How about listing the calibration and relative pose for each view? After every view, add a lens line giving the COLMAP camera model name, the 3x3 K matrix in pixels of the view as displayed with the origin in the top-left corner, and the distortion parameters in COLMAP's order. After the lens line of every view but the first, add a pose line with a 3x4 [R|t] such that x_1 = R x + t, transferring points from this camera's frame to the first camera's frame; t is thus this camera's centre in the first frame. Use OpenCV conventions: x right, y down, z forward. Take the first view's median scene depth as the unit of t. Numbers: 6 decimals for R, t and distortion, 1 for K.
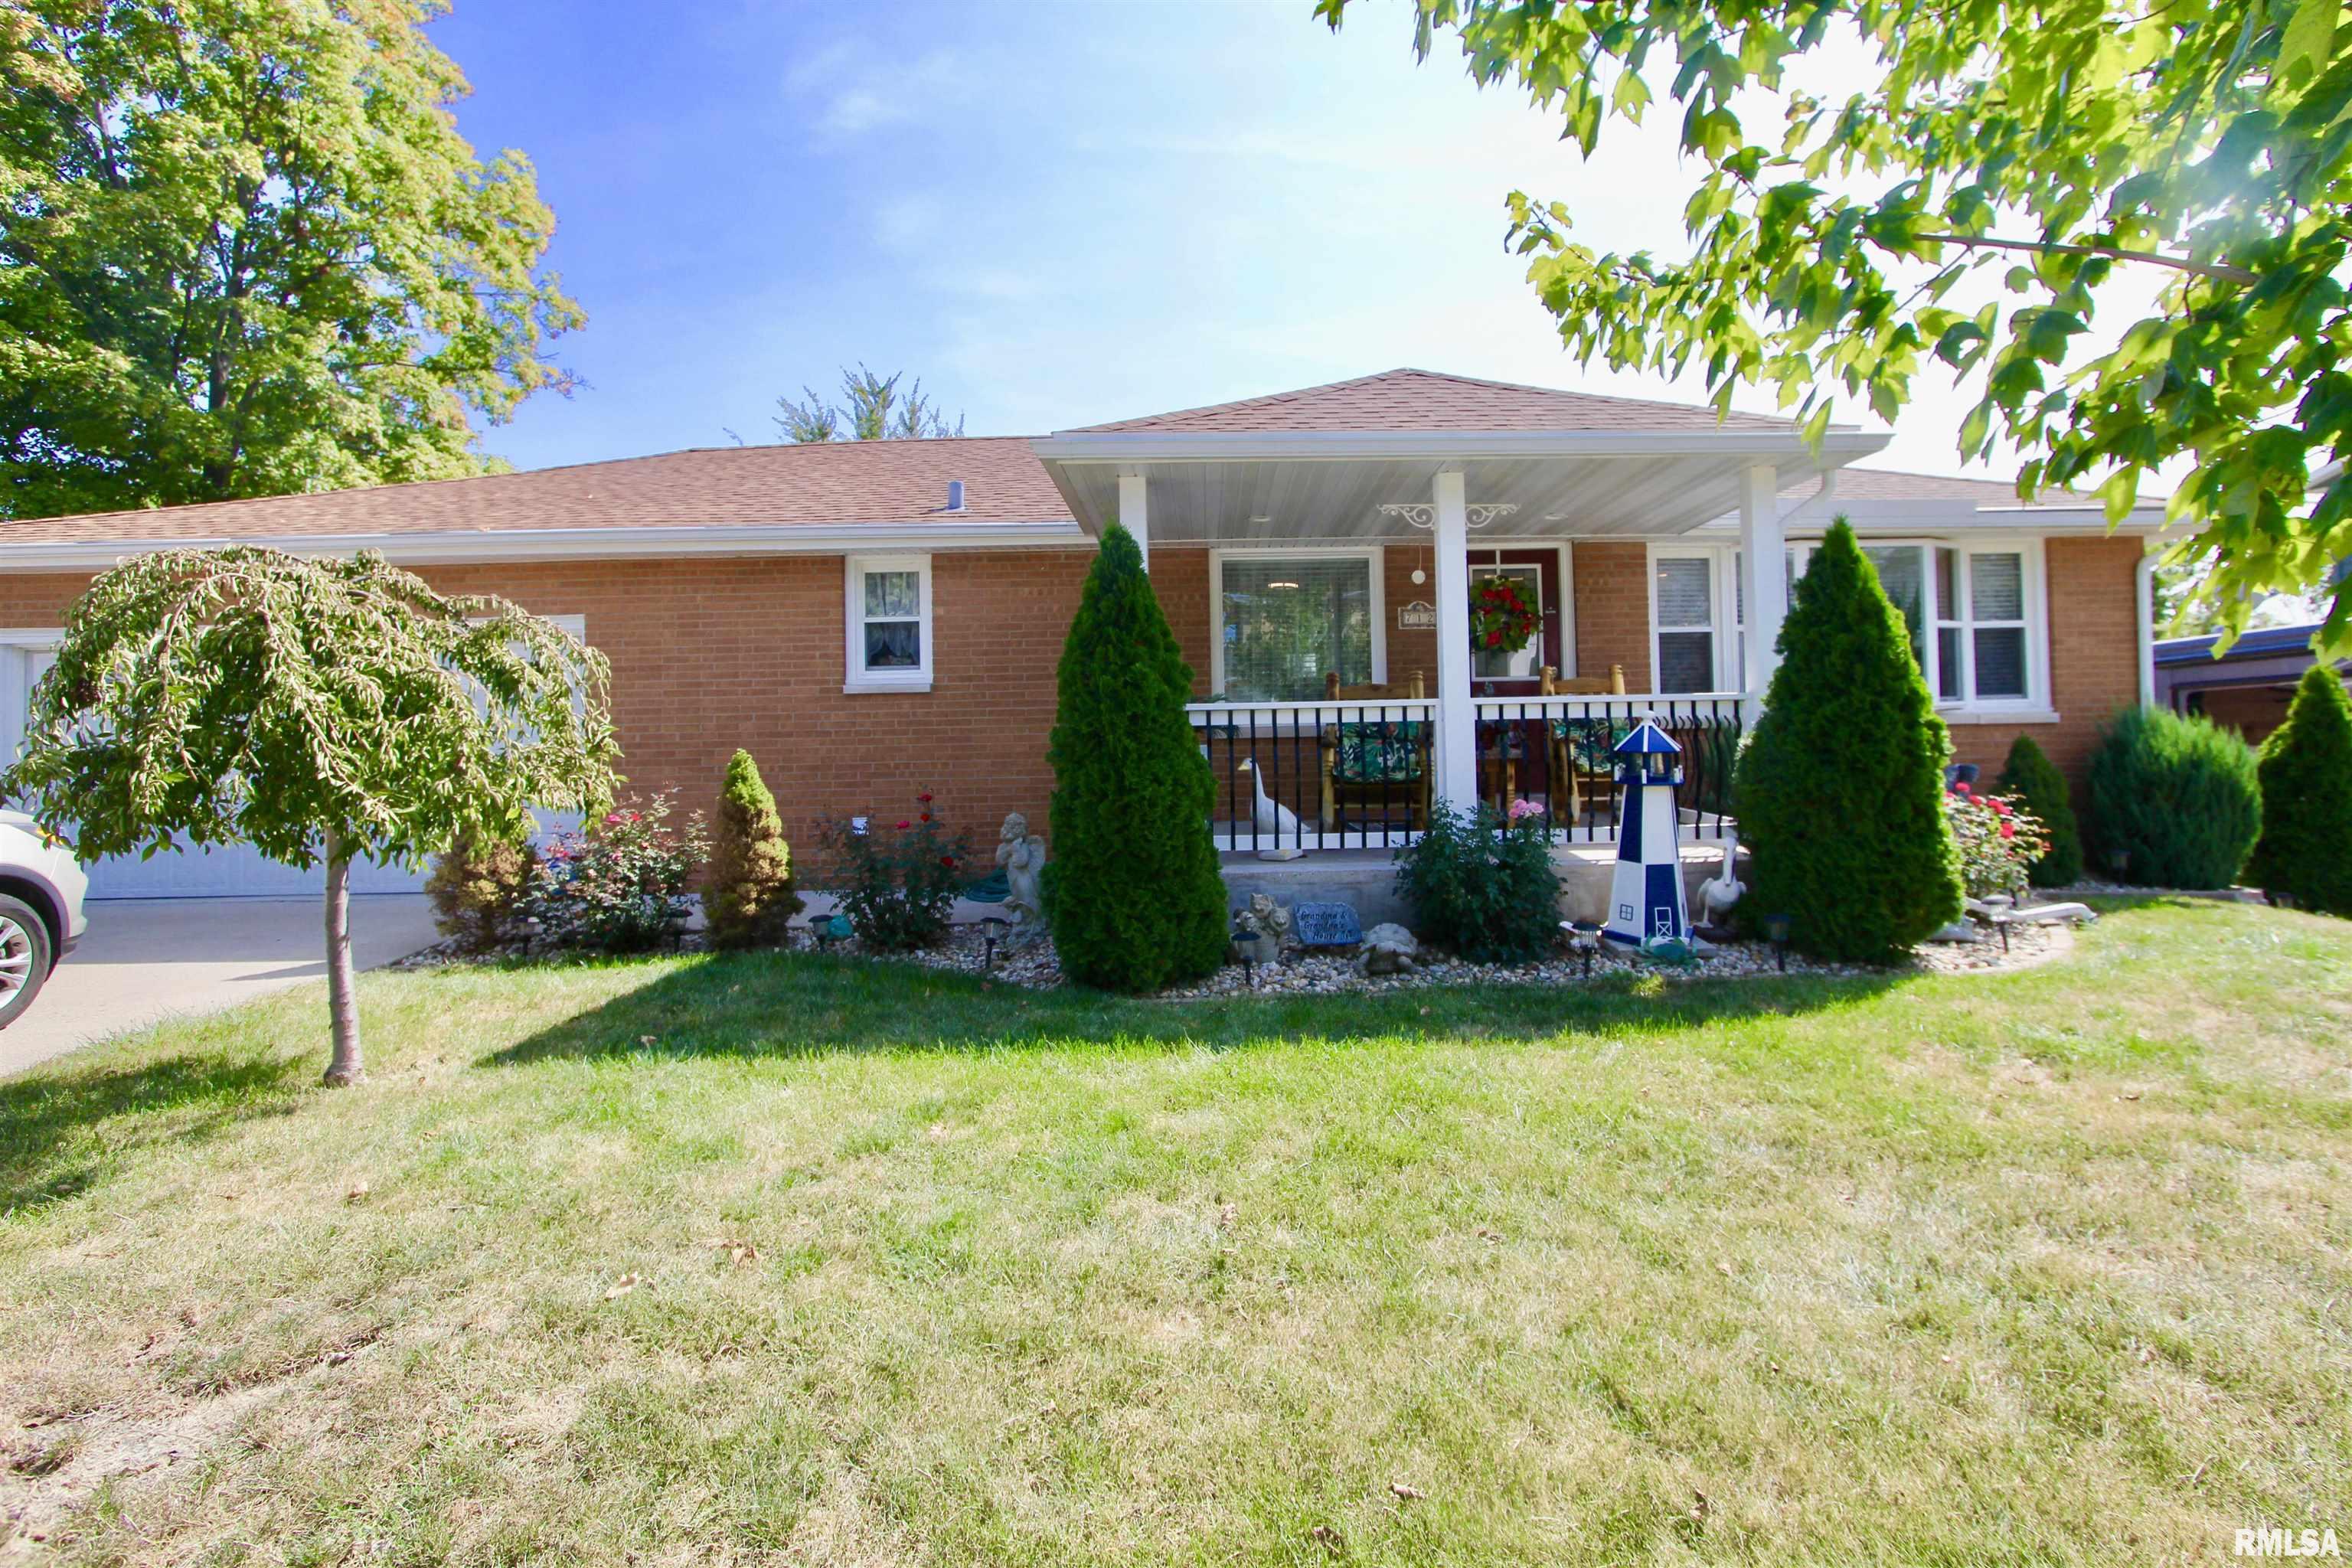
lens RADIAL K [[1075.9, 0, 1240.7], [0, 1075.9, 775.1], [0, 0, 1]] dist [-0.002144, -0.000149]
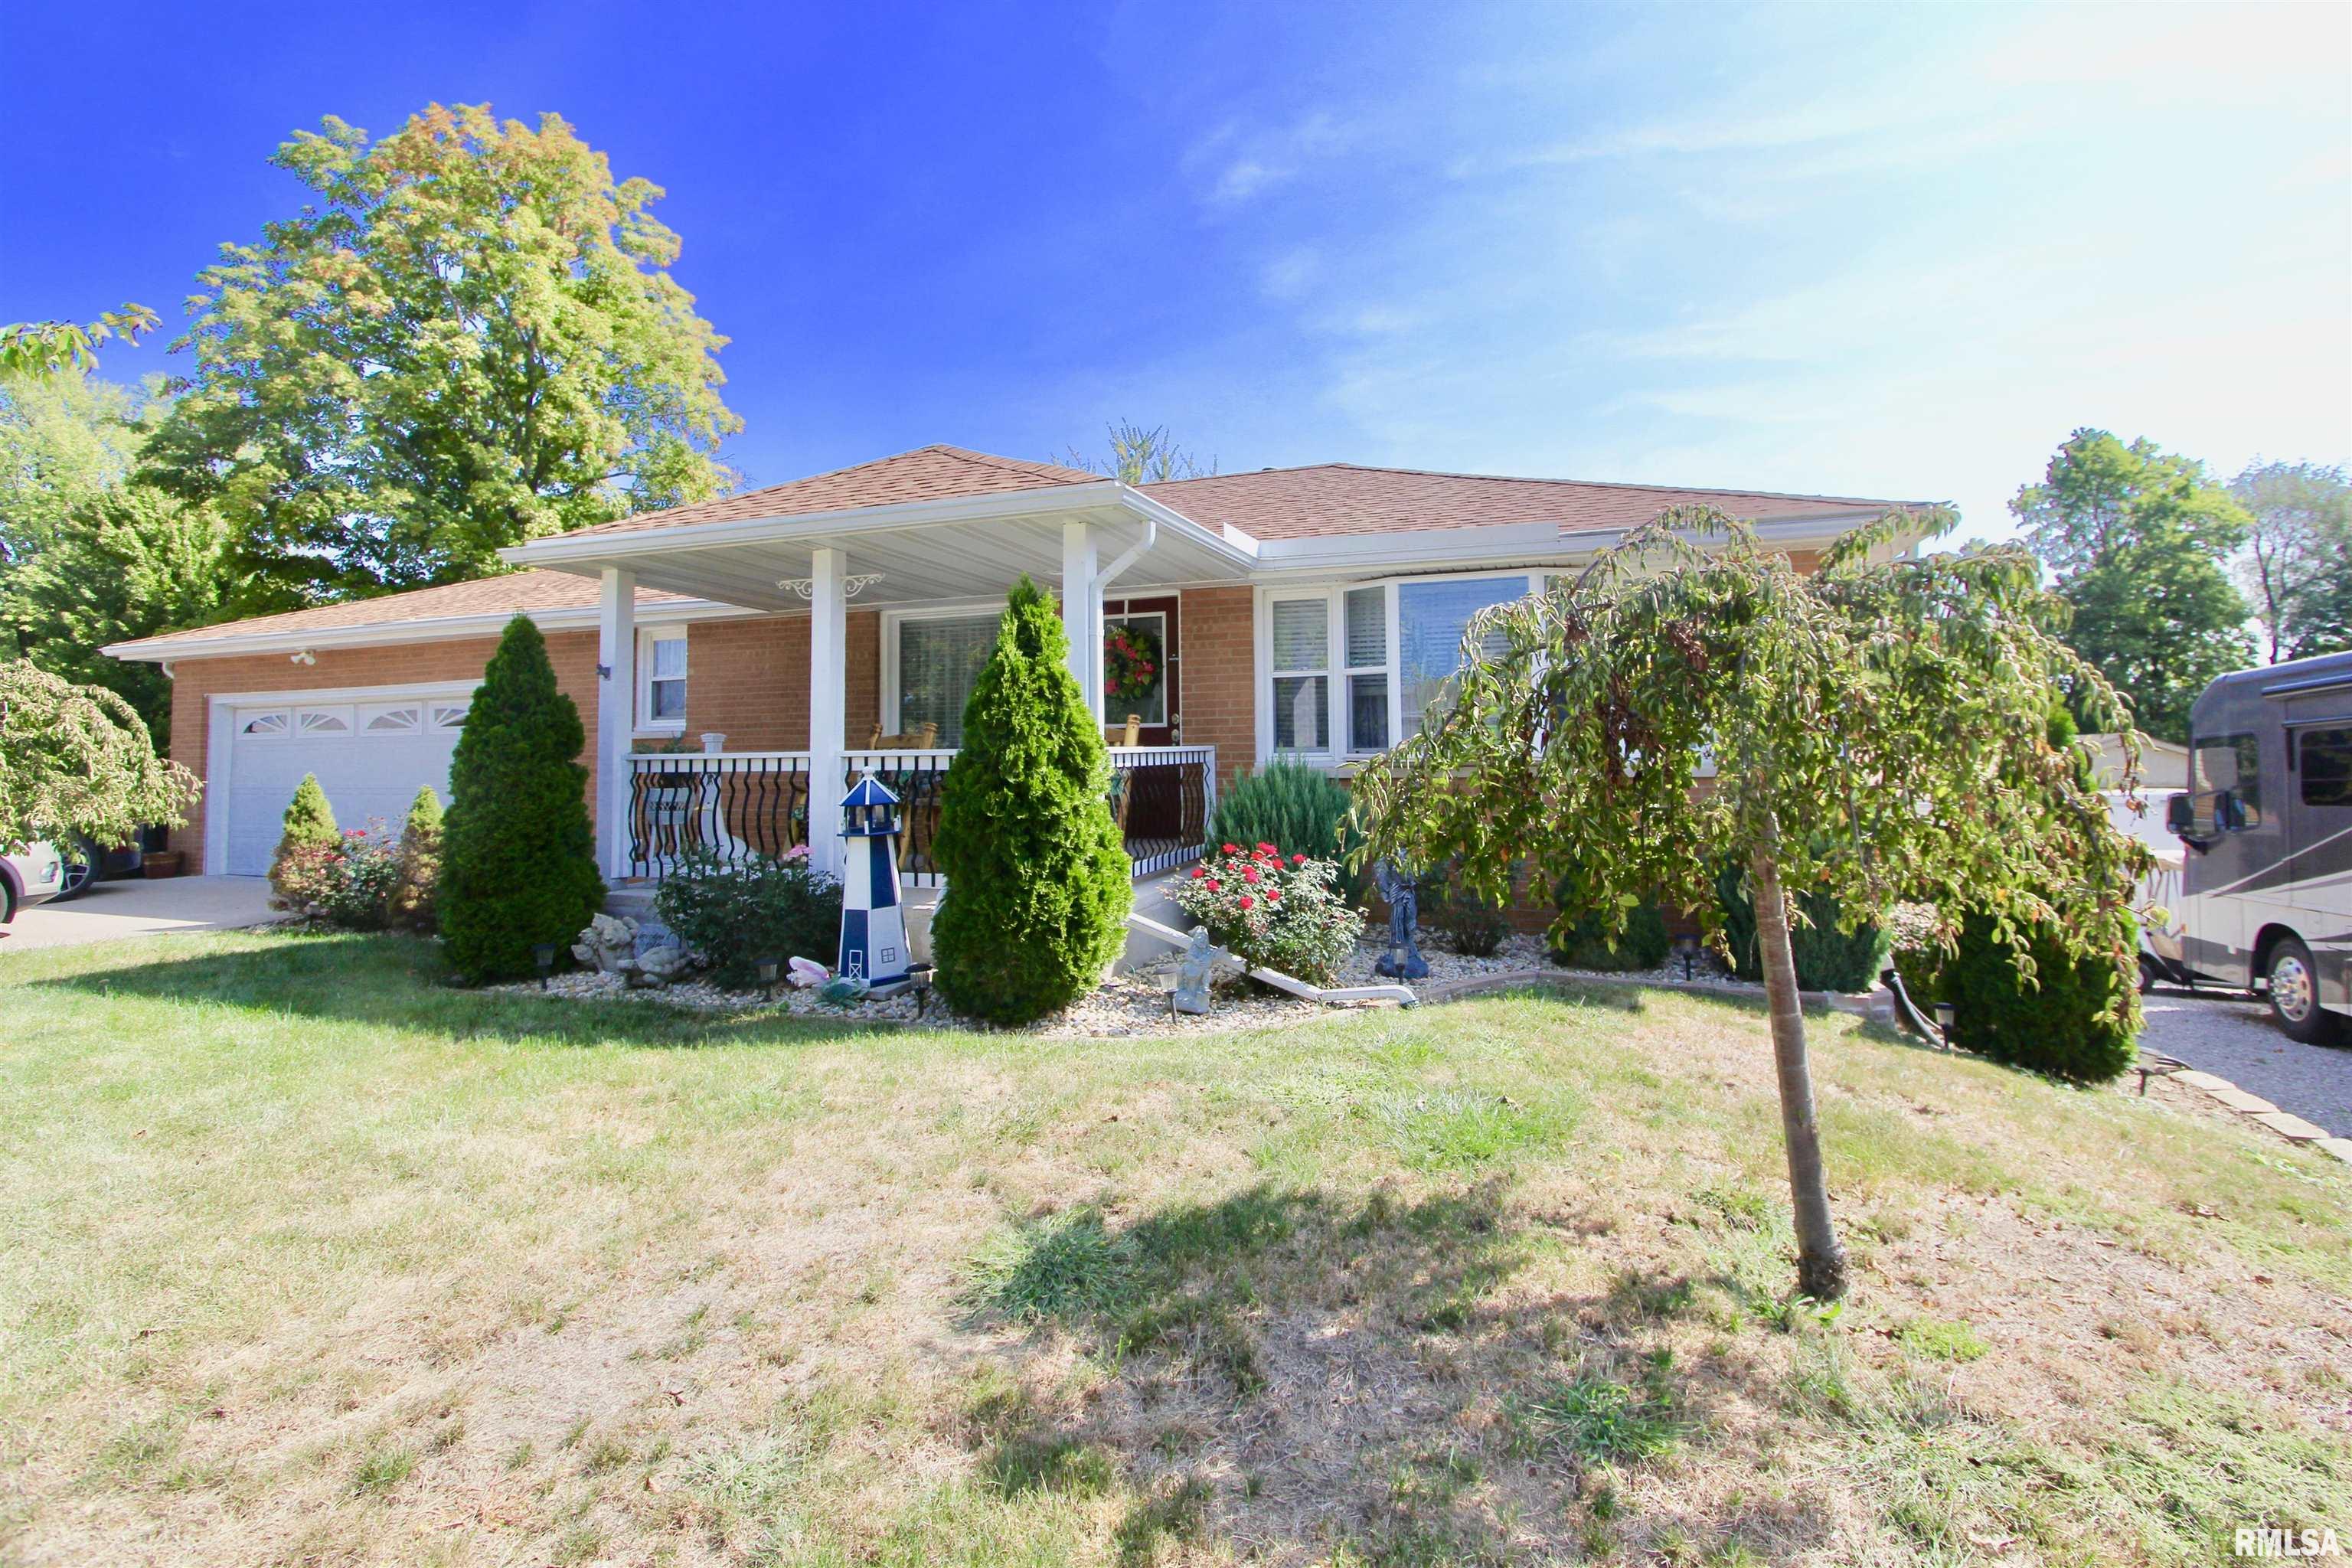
lens RADIAL K [[1075.9, 0, 1240.7], [0, 1075.9, 775.1], [0, 0, 1]] dist [-0.002144, -0.000149]
pose [[0.935732, 0.014930, -0.352396, 0.707230], [-0.022595, 0.999589, -0.017648, -0.025860], [0.351987, 0.024476, 0.935685, 0.079336]]
